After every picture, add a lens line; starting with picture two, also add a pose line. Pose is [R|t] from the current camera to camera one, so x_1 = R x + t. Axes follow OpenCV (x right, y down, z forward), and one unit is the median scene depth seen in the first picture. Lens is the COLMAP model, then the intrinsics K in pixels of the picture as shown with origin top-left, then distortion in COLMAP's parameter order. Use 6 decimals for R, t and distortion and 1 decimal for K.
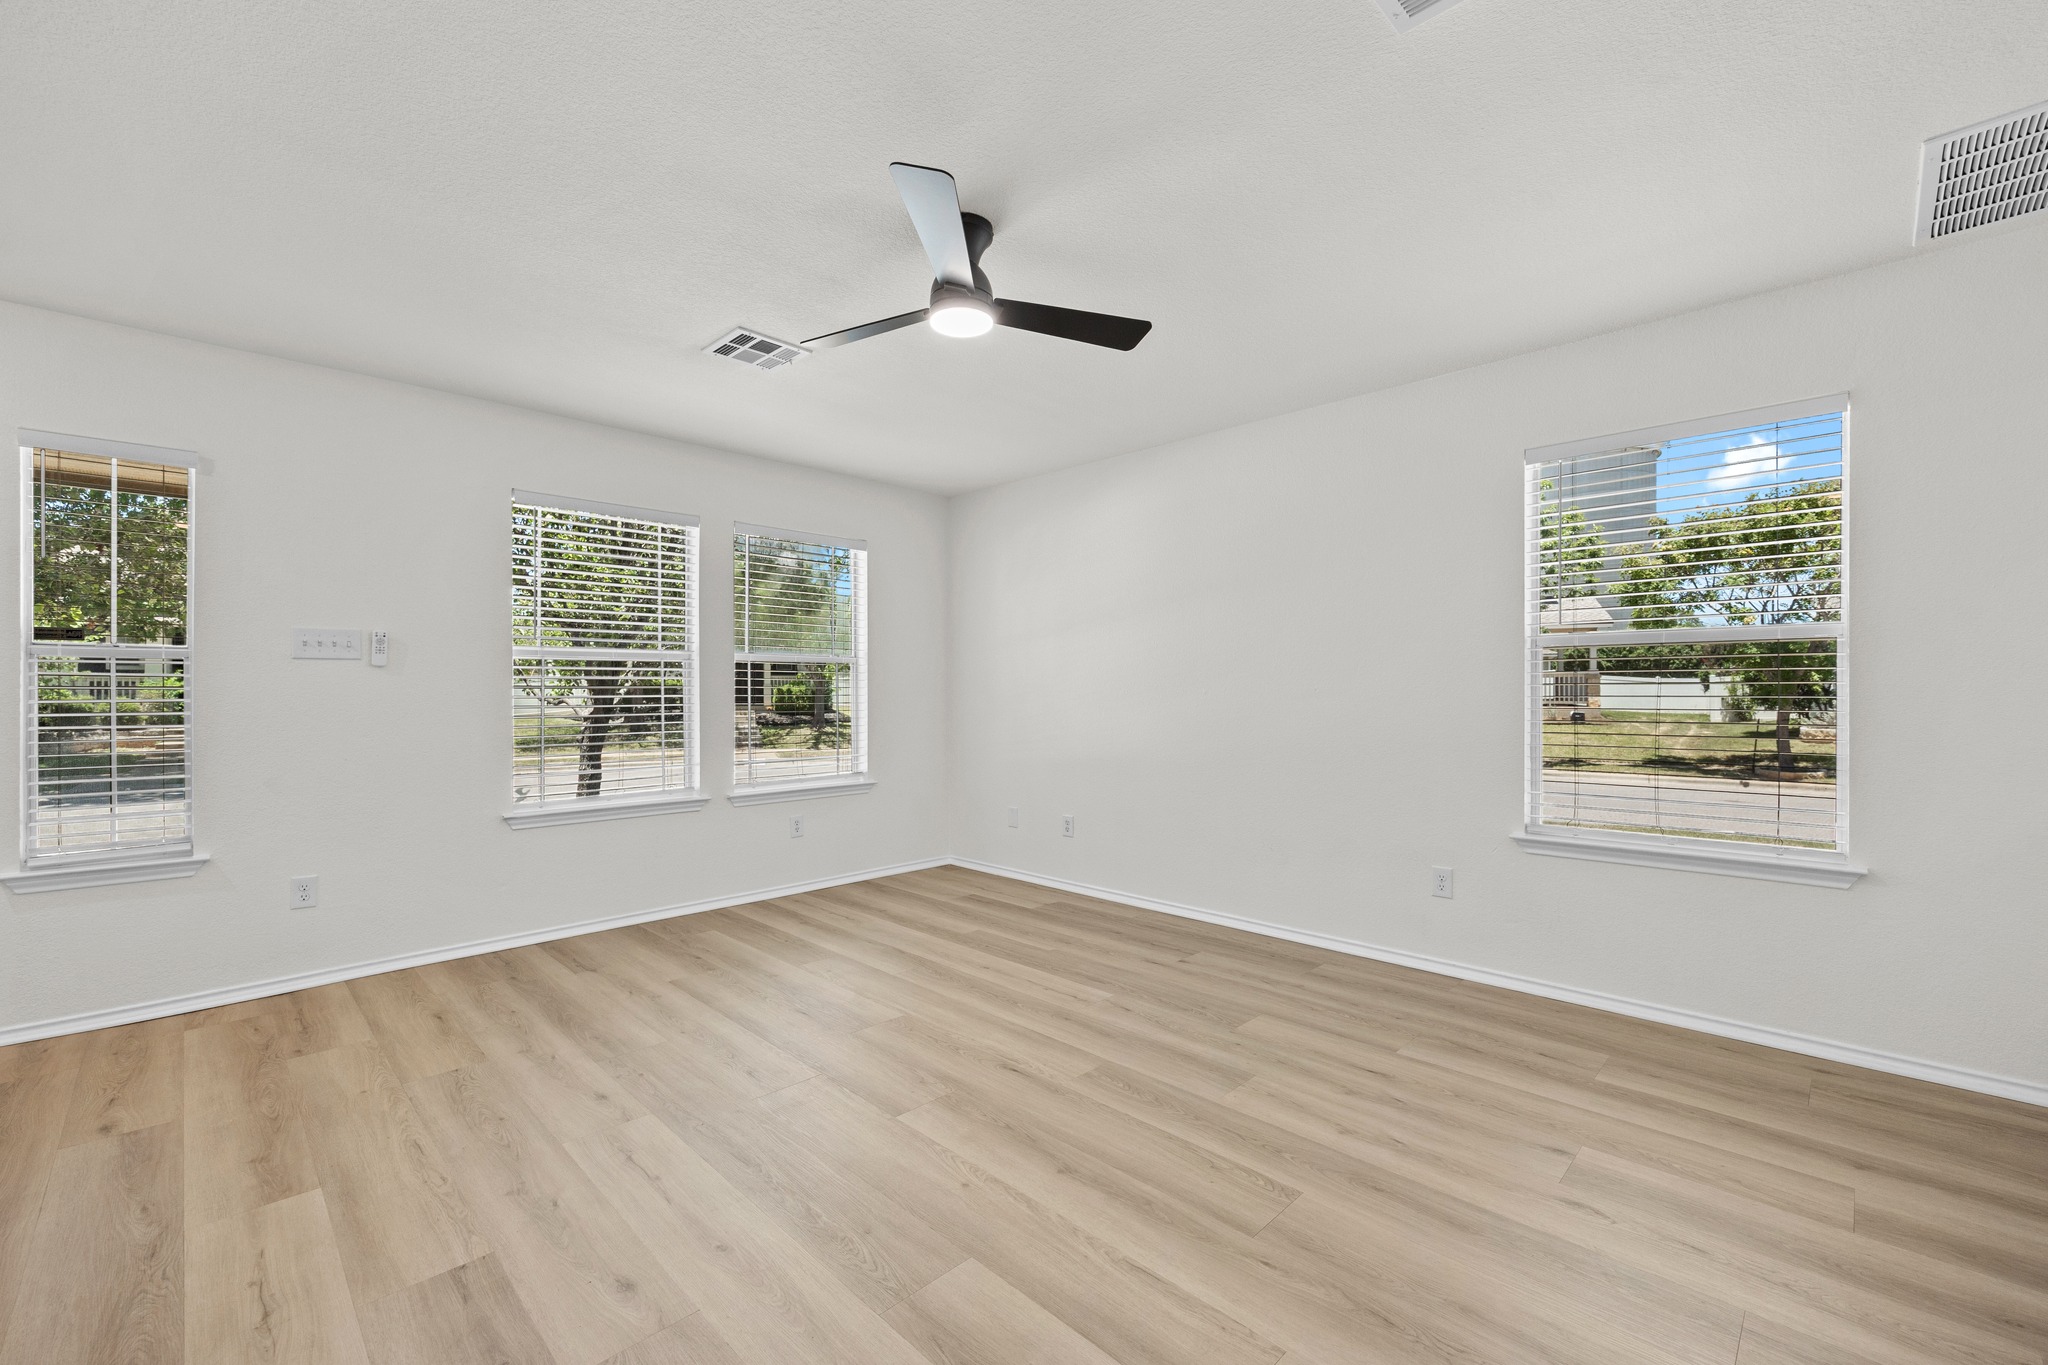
lens RADIAL K [[837.8, 0, 1004.8], [0, 837.8, 690.7], [0, 0, 1]] dist [-0.004767, 0.000399]
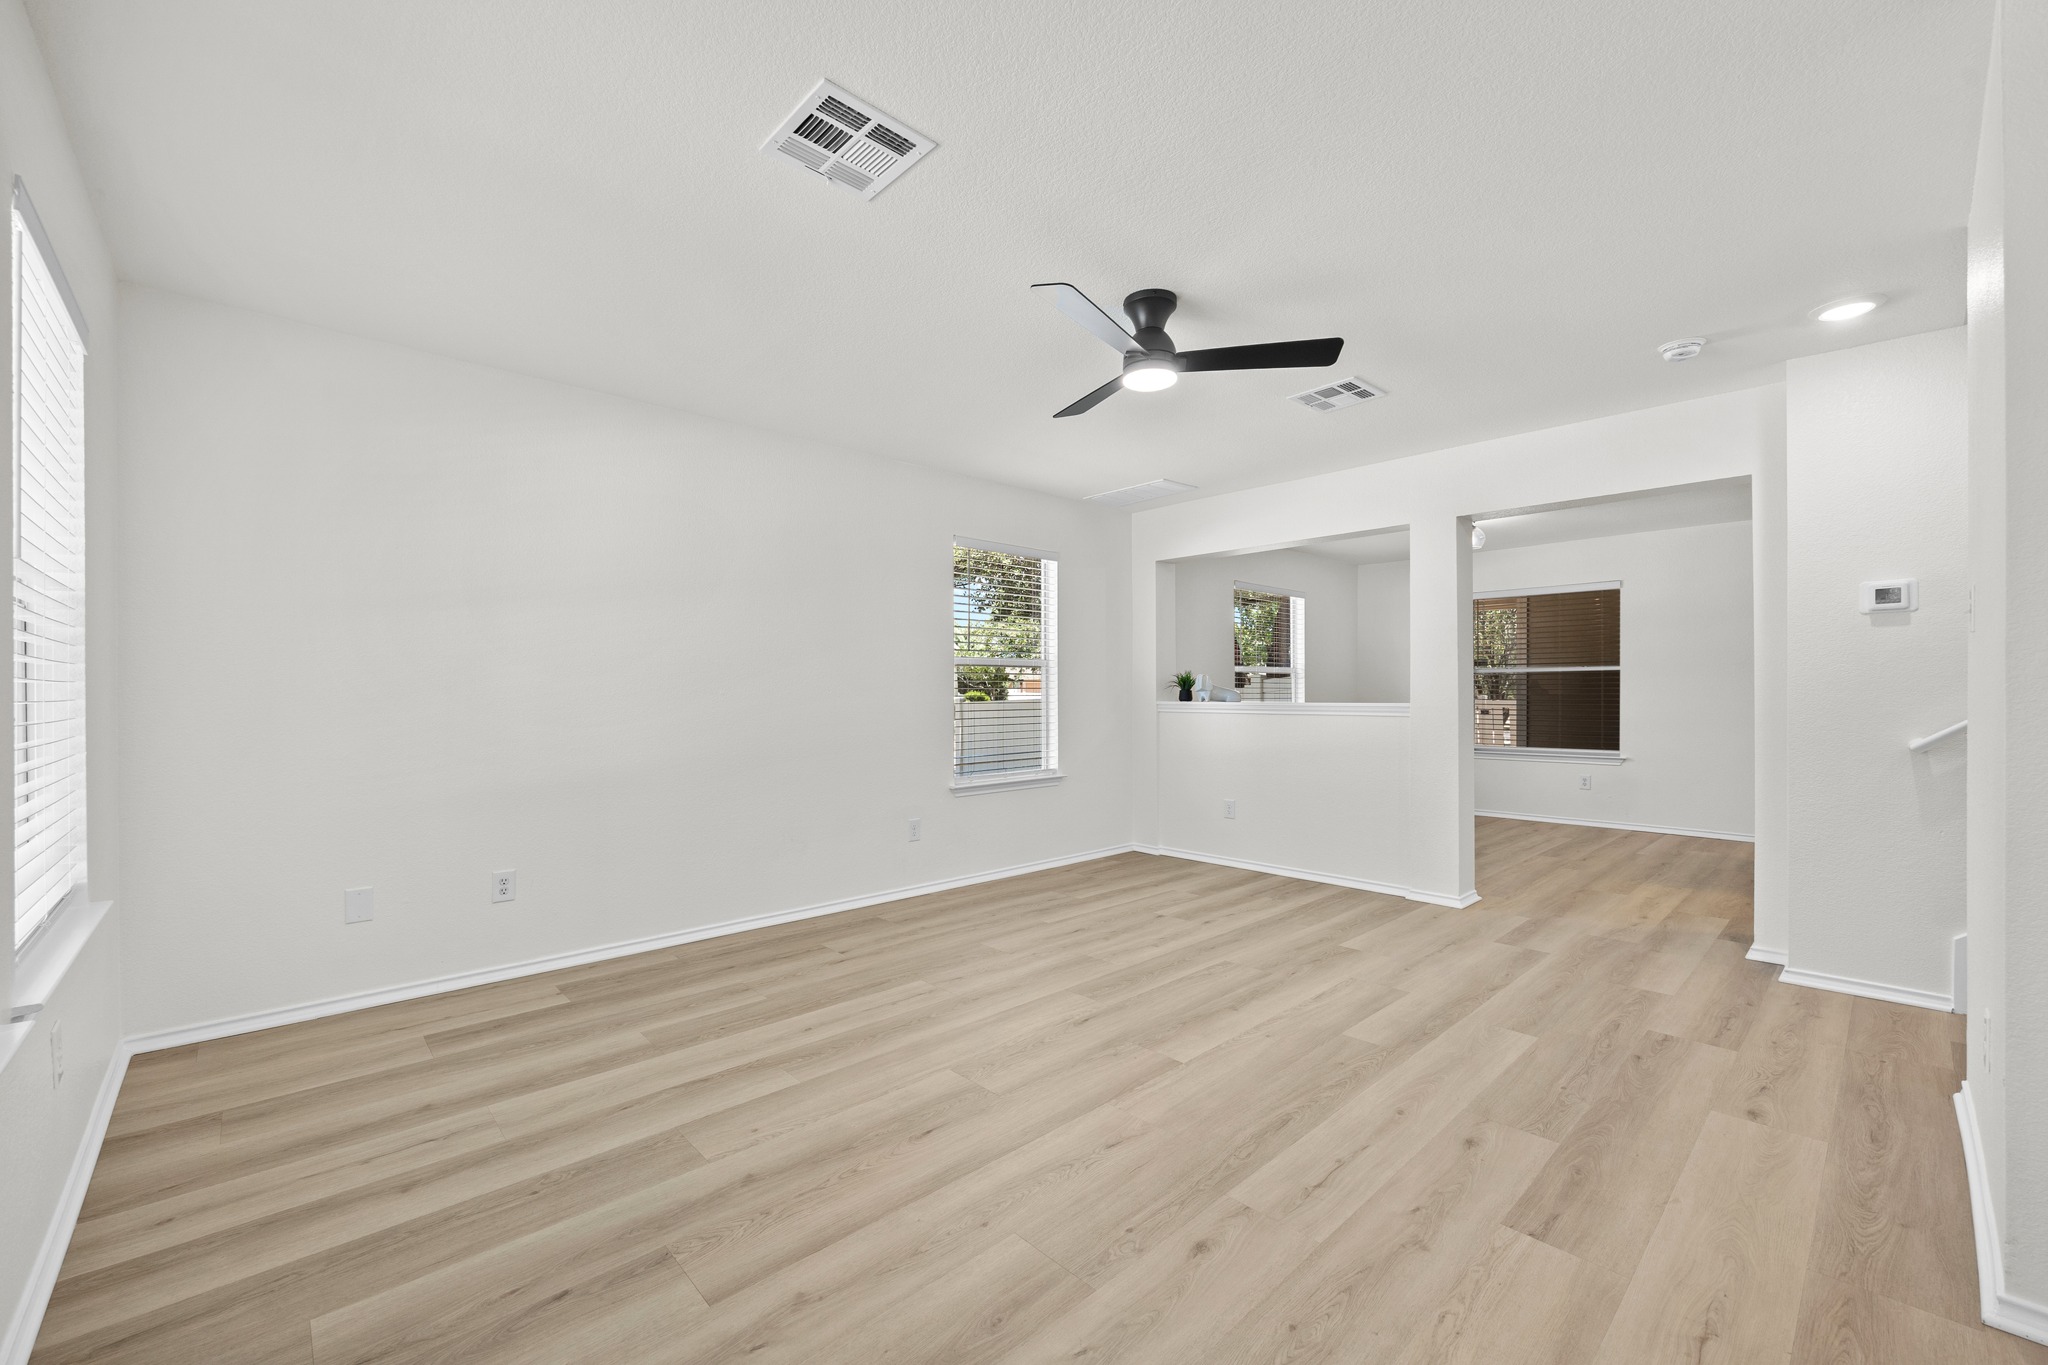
lens RADIAL K [[837.8, 0, 1004.8], [0, 837.8, 690.7], [0, 0, 1]] dist [-0.004767, 0.000399]
pose [[0.027613, 0.005658, 0.999603, -1.022132], [0.000542, 0.999984, -0.005675, 0.009245], [-0.999619, 0.000699, 0.027610, 0.970868]]
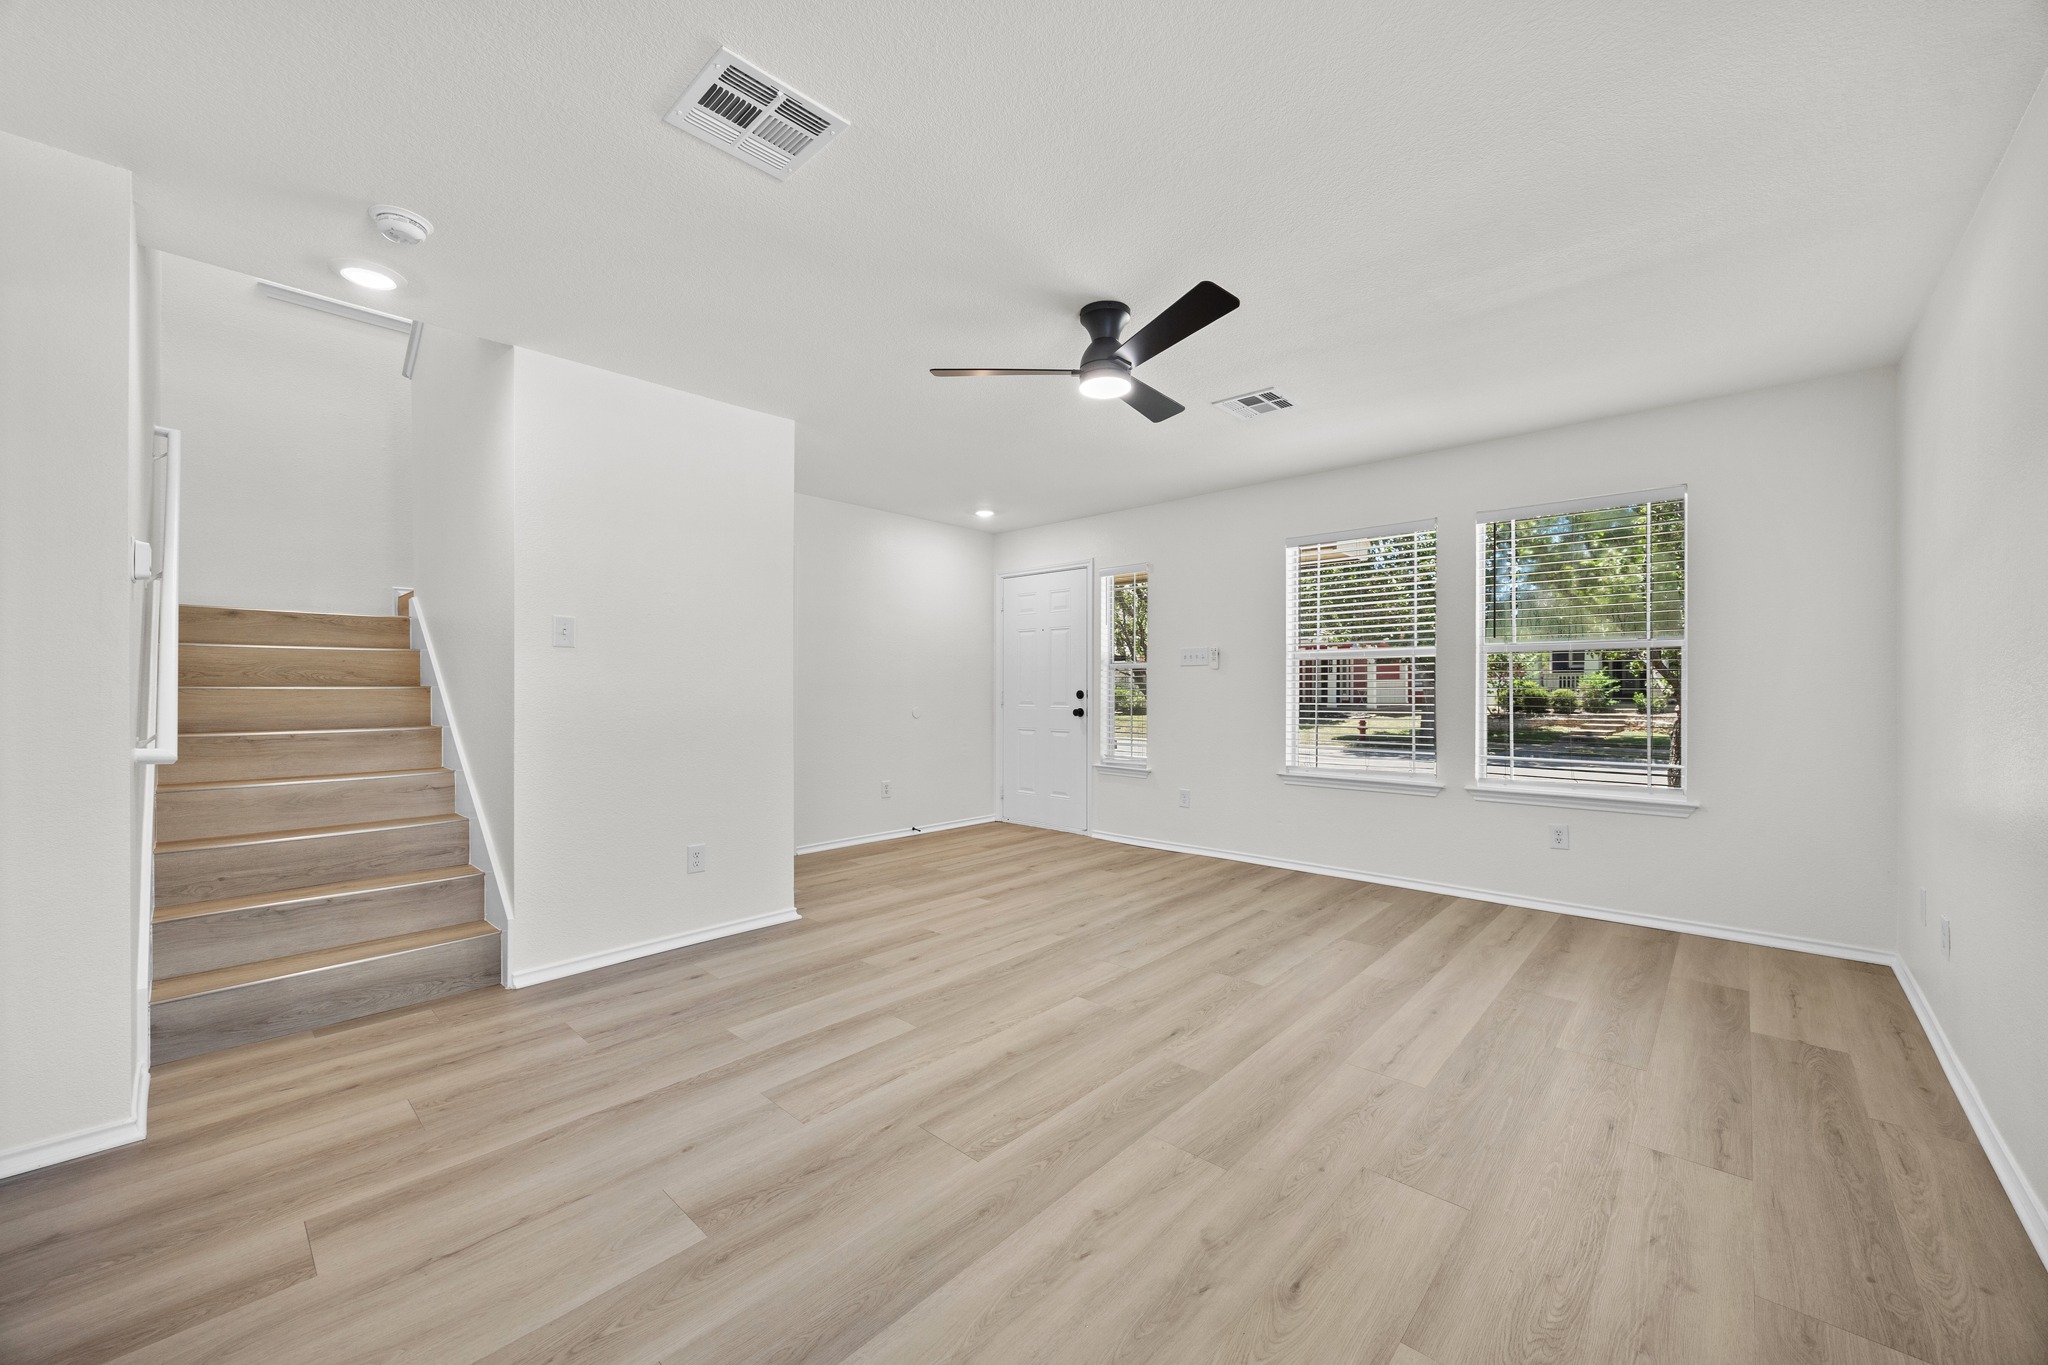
lens RADIAL K [[772.9, 0, 1024.0], [0, 772.9, 682.5], [0, 0, 1]] dist [-0.008997, 0.000096]
pose [[0.048903, -0.002894, -0.998799, 0.894733], [0.003629, 0.999990, -0.002720, 0.002785], [0.998797, -0.003492, 0.048913, 0.684783]]
